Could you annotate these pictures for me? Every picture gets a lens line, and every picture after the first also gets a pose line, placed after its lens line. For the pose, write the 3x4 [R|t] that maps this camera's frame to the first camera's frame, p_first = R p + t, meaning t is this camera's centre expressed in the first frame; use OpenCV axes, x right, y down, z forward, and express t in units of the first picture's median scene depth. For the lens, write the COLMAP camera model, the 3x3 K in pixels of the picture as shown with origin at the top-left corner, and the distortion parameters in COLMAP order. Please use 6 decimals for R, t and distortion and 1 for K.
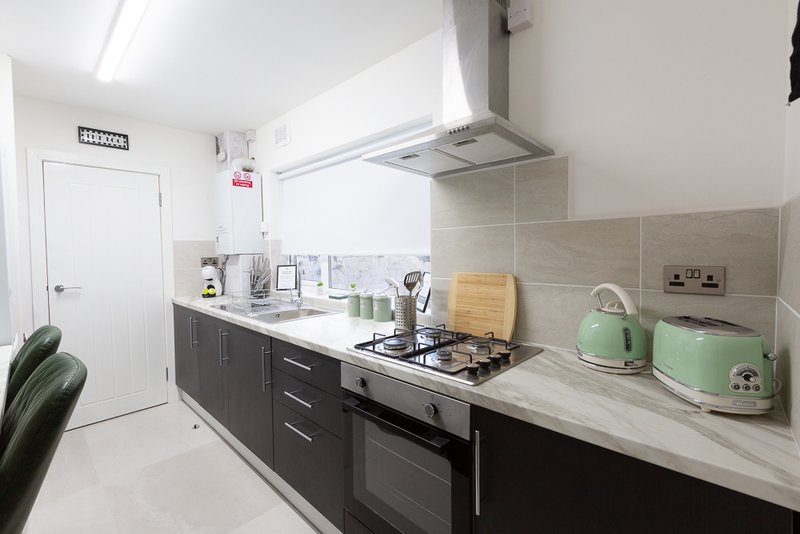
lens RADIAL K [[358.1, 0, 398.8], [0, 358.1, 264.1], [0, 0, 1]] dist [0.000925, -0.002008]
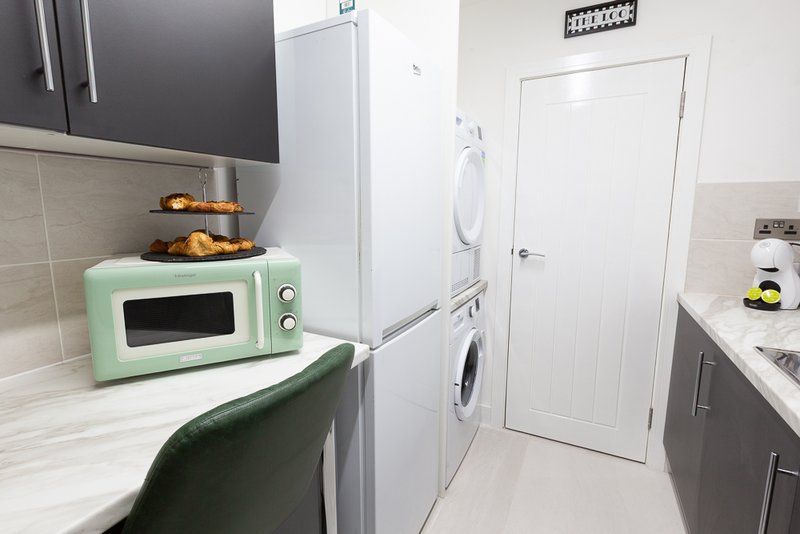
lens RADIAL K [[376.0, 0, 399.3], [0, 376.0, 260.9], [0, 0, 1]] dist [-0.001352, -0.000389]
pose [[0.290235, 0.148063, -0.945431, -0.230803], [-0.040601, 0.988973, 0.142419, -0.016001], [0.956094, -0.002950, 0.293047, 0.439241]]
